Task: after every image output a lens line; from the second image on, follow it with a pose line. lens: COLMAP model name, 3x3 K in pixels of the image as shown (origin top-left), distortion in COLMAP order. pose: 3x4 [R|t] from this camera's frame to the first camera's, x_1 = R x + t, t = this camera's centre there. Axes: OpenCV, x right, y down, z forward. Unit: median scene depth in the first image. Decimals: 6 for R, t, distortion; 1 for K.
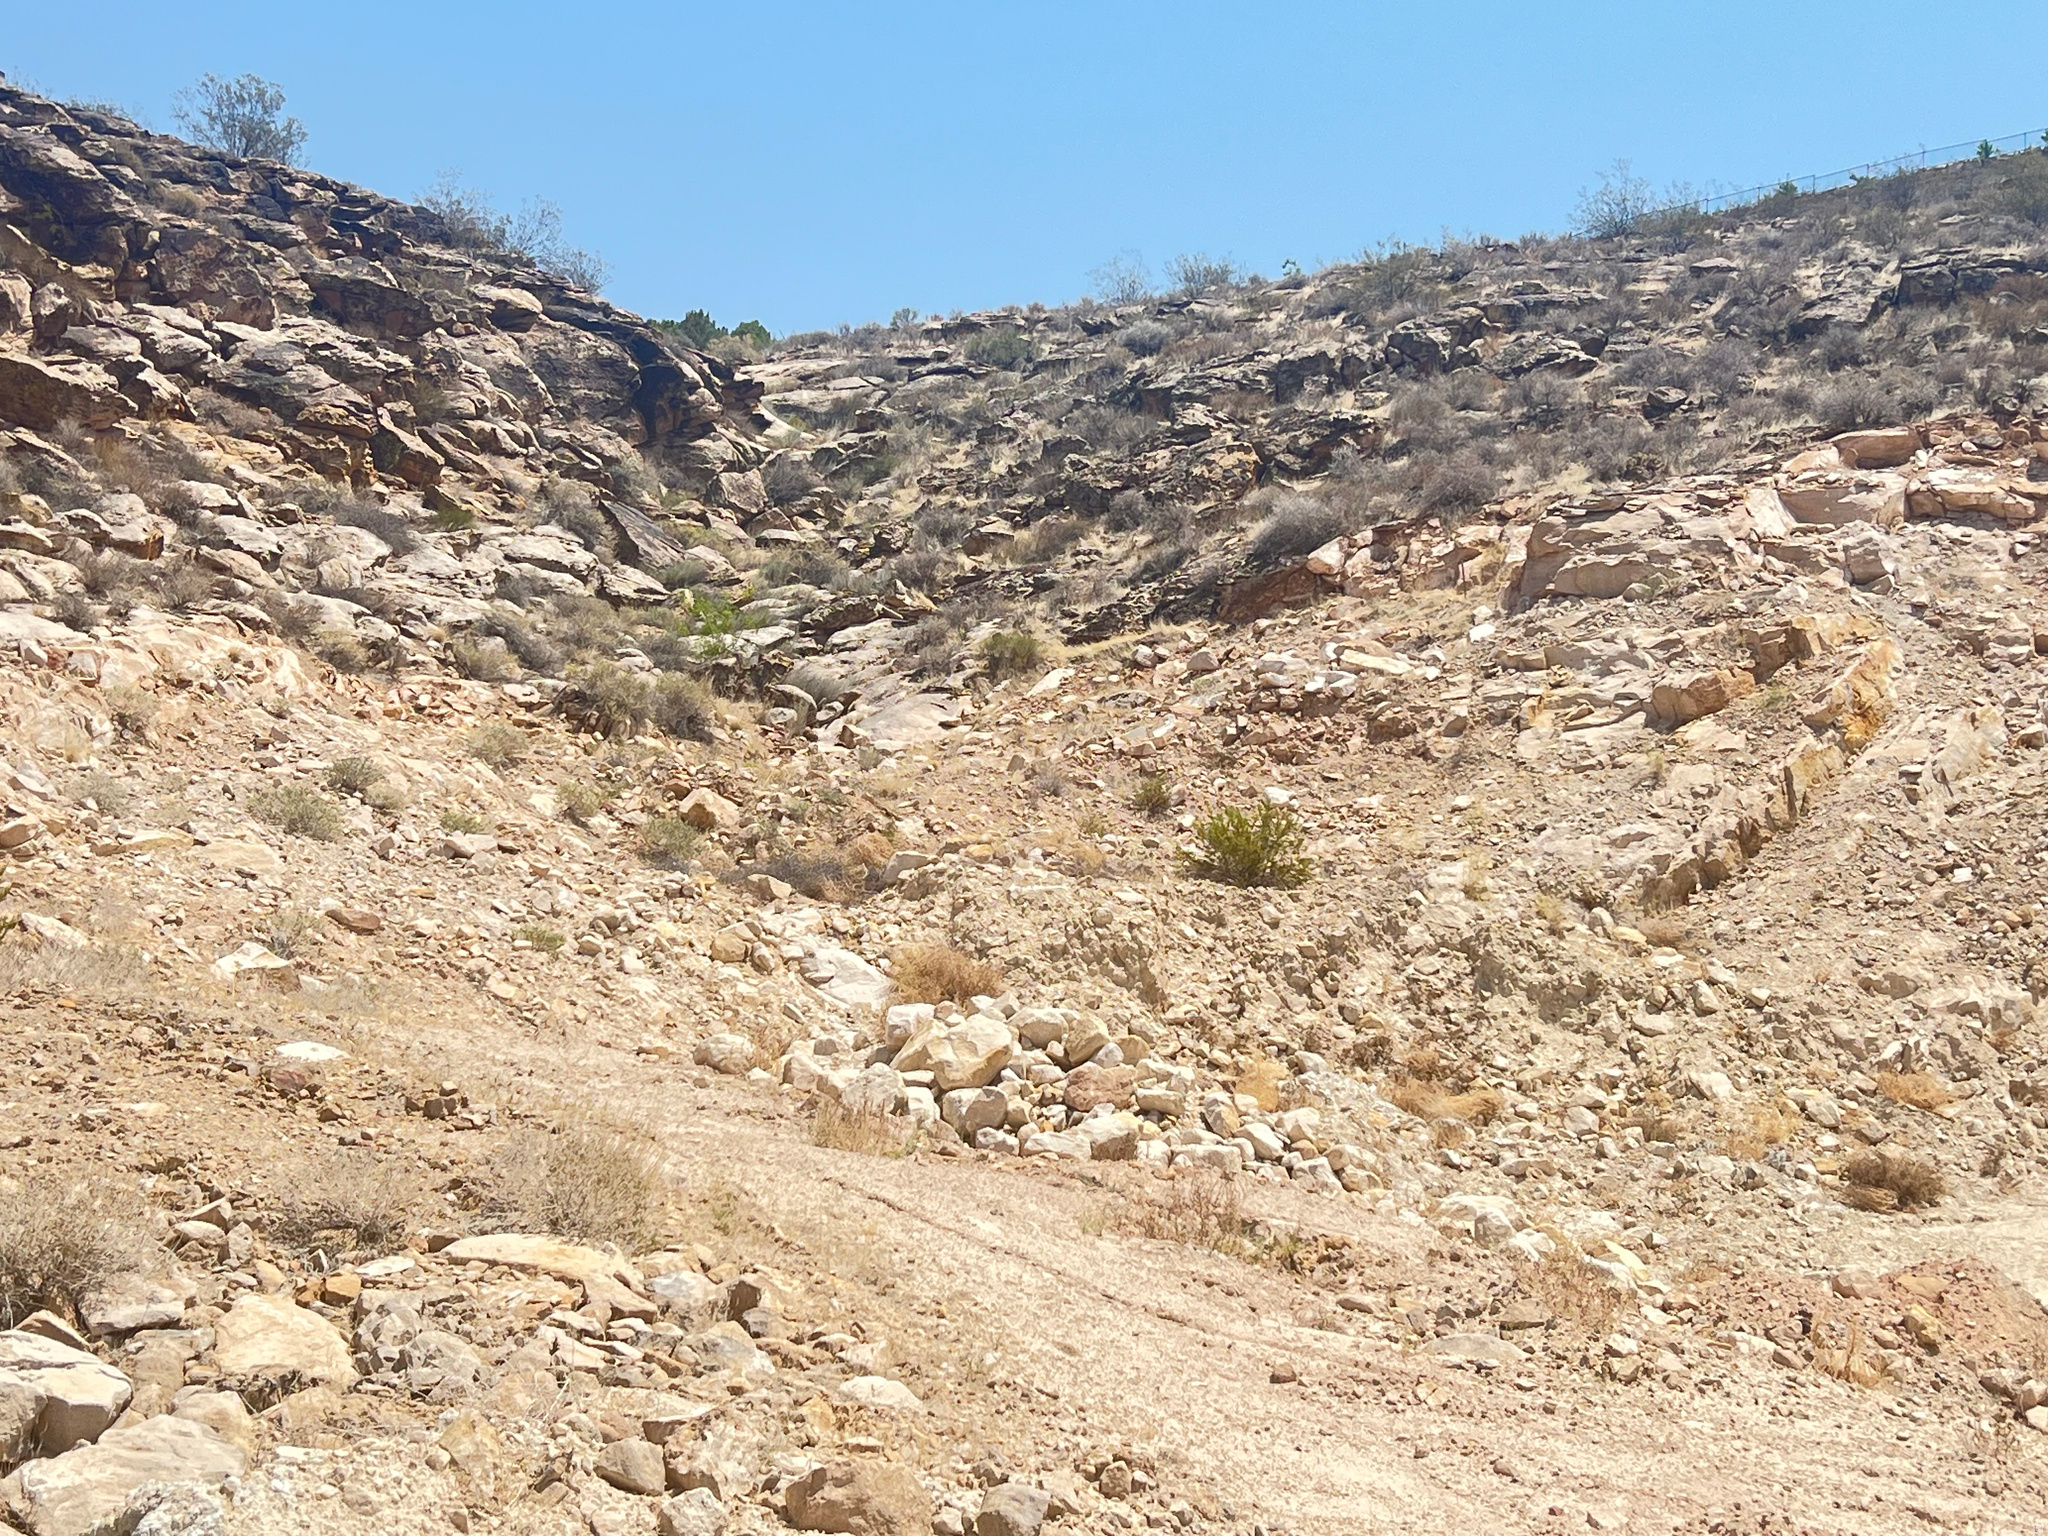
lens RADIAL K [[2954.1, 0, 1023.5], [0, 2954.1, 787.4], [0, 0, 1]] dist [0.079558, 0.000000]
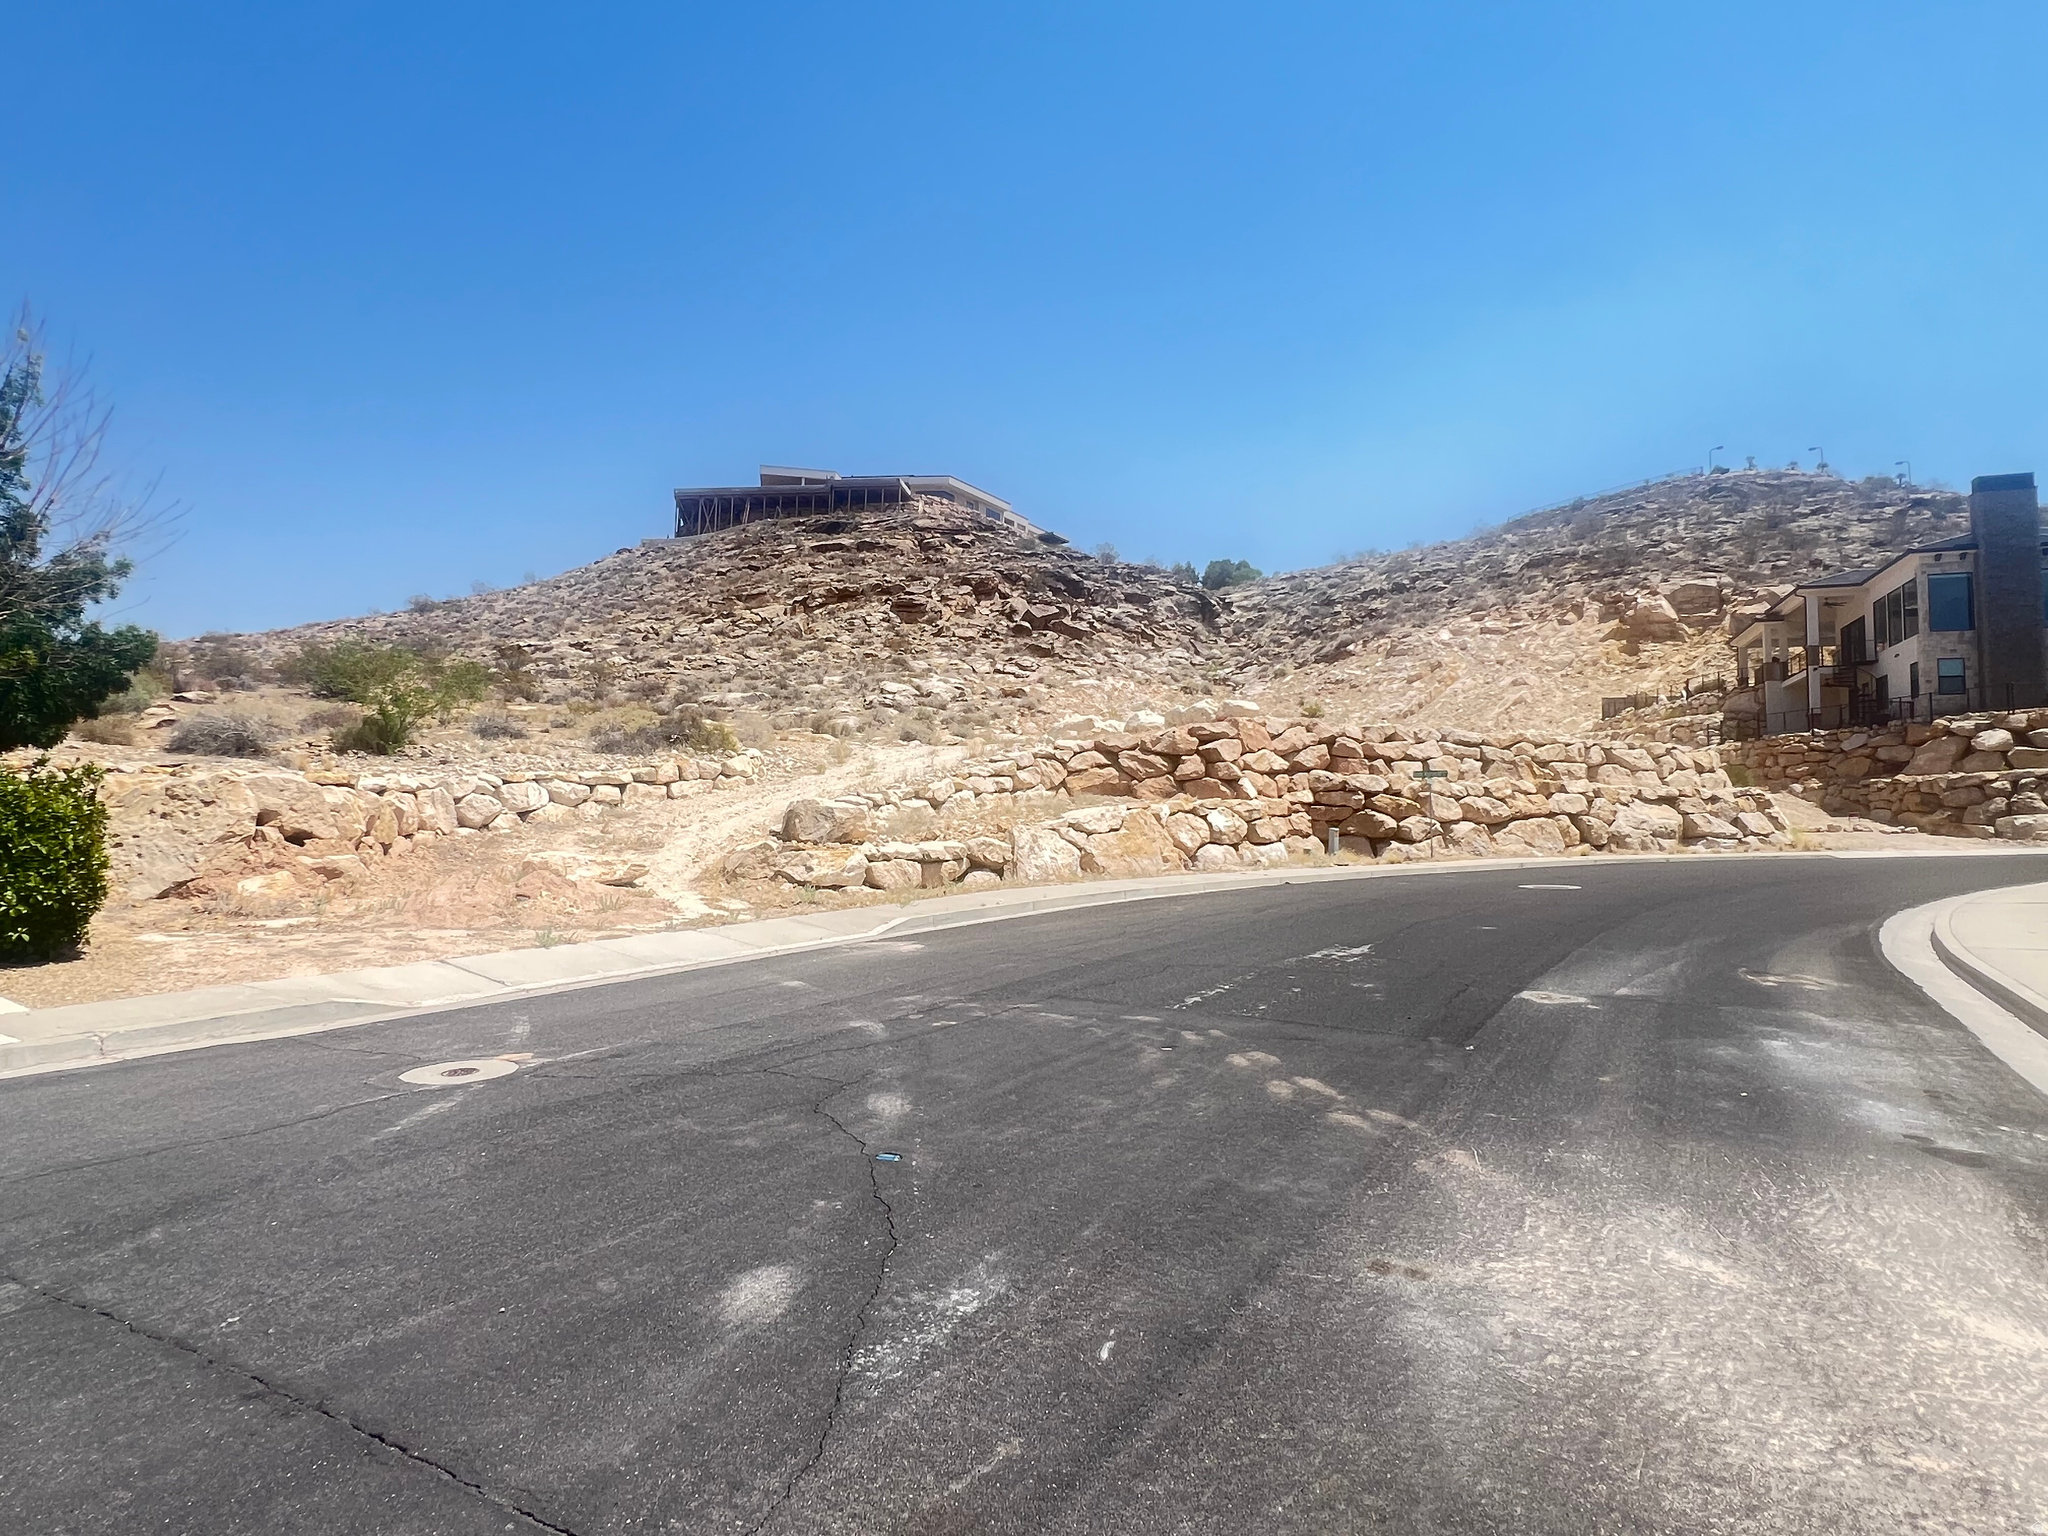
lens RADIAL K [[1087.8, 0, 1009.3], [0, 1087.8, 760.2], [0, 0, 1]] dist [-0.008103, -0.000034]
pose [[0.948623, -0.026009, -0.315339, 0.127850], [0.039919, 0.998490, 0.037731, 0.010197], [0.313882, -0.048380, 0.948229, -0.751739]]
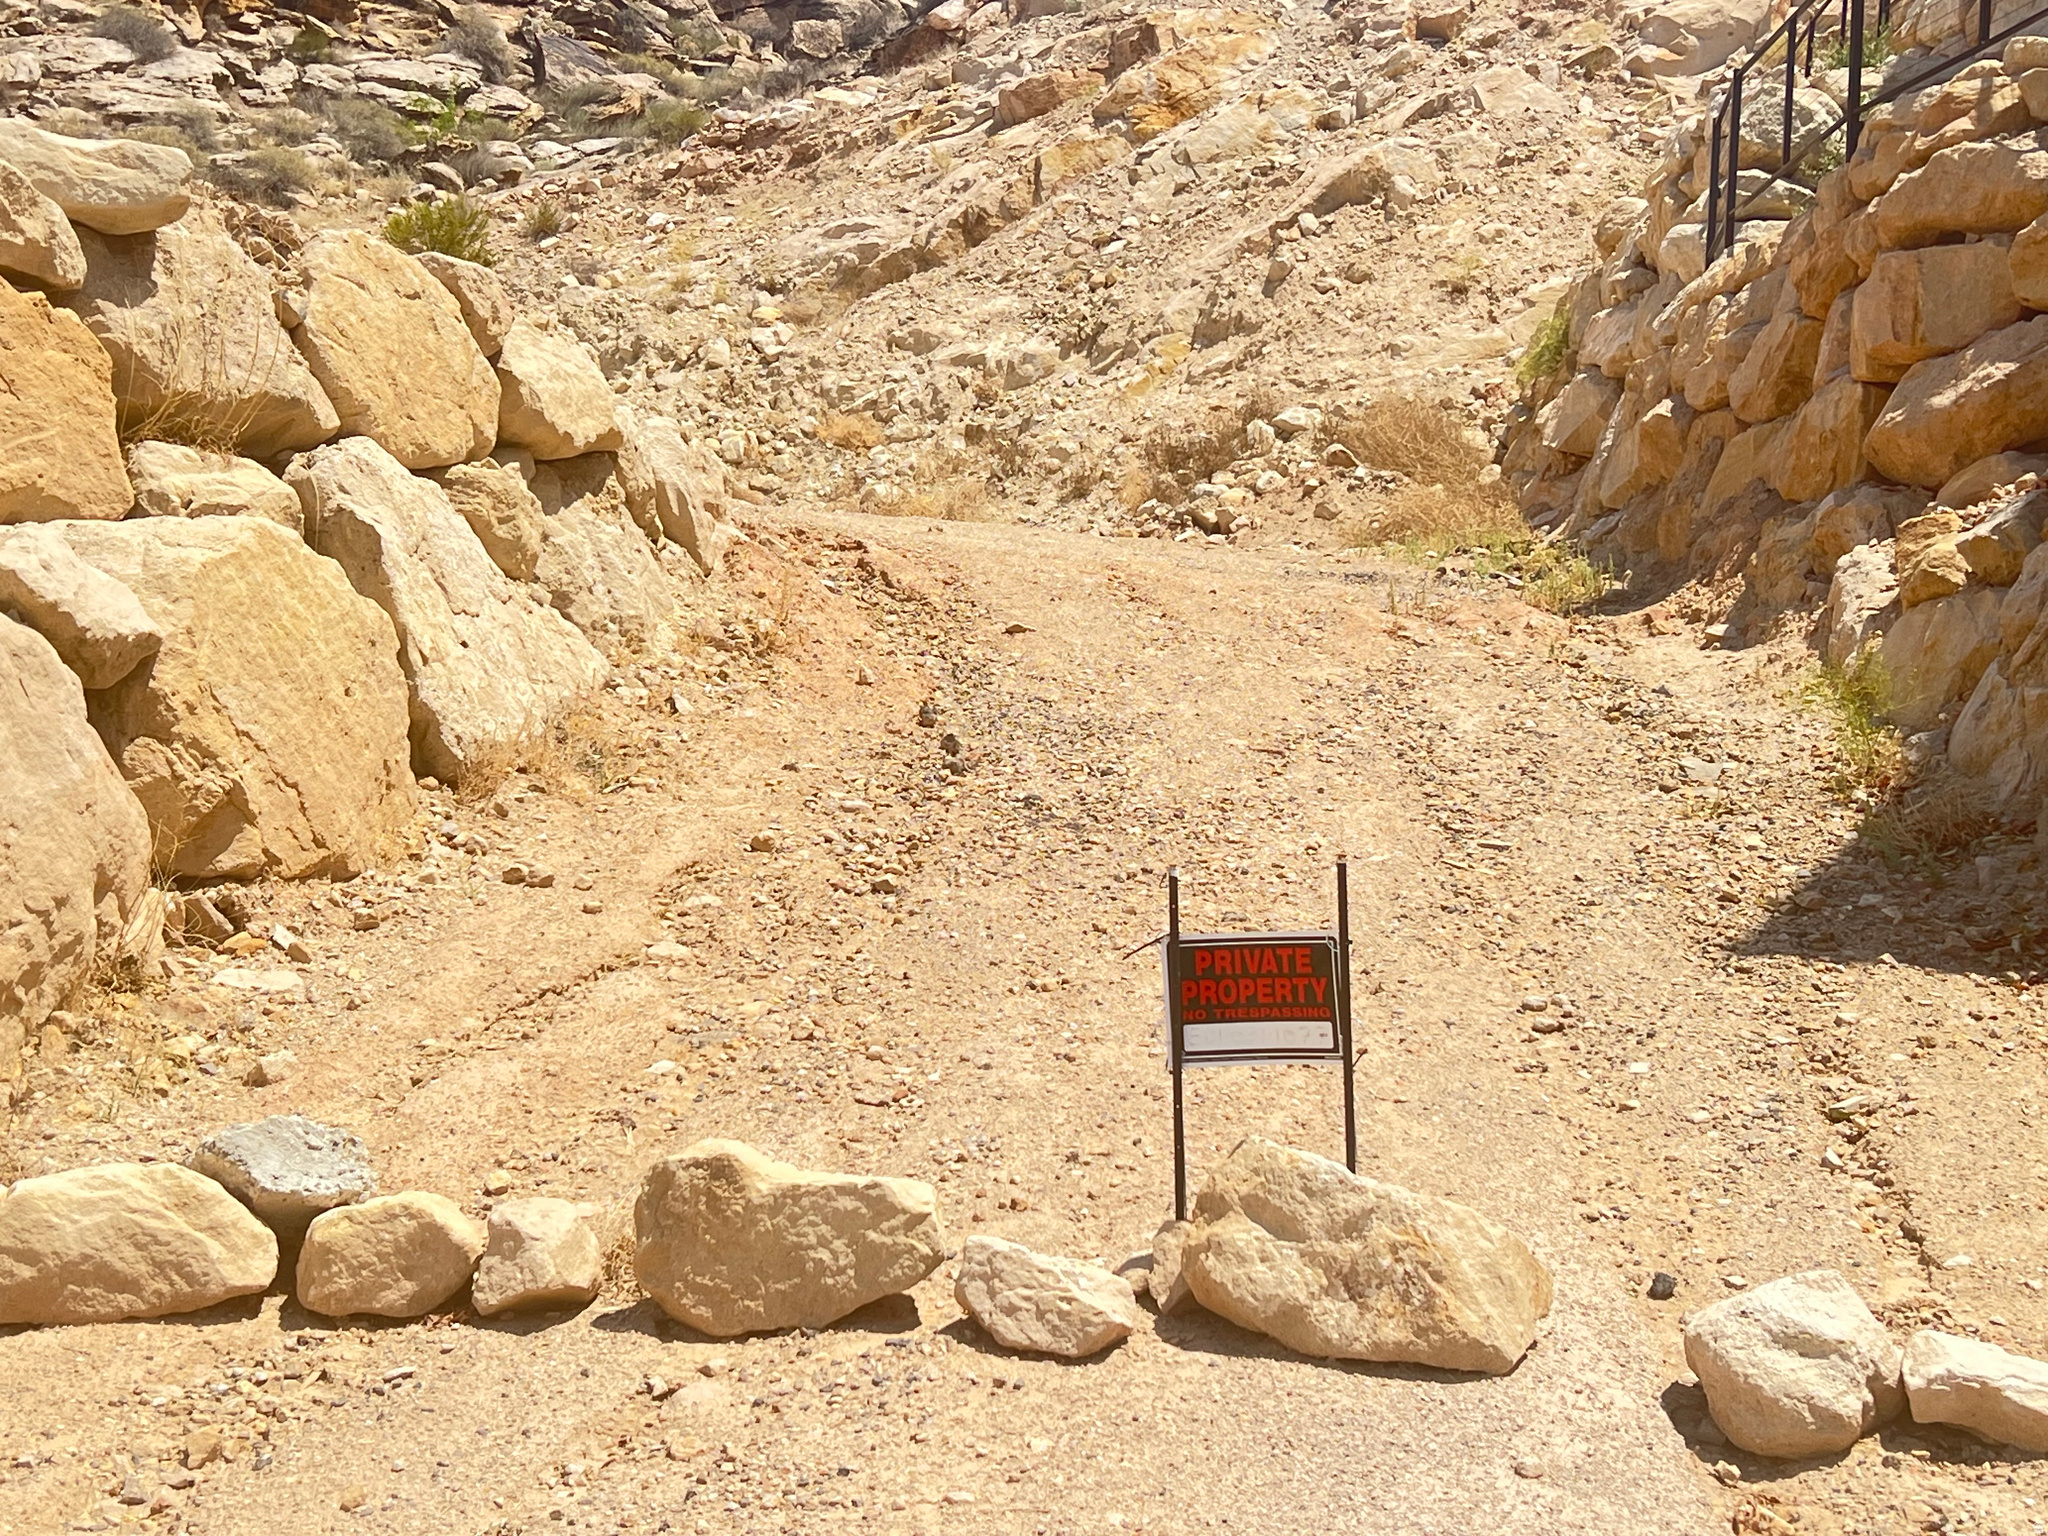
lens RADIAL K [[2954.1, 0, 1013.6], [0, 2954.1, 780.6], [0, 0, 1]] dist [0.079558, 0.000000]
pose [[0.940658, 0.019720, -0.338784, 0.471534], [0.014499, 0.995063, 0.098179, 0.082616], [0.339047, -0.097265, 0.935728, 0.042949]]
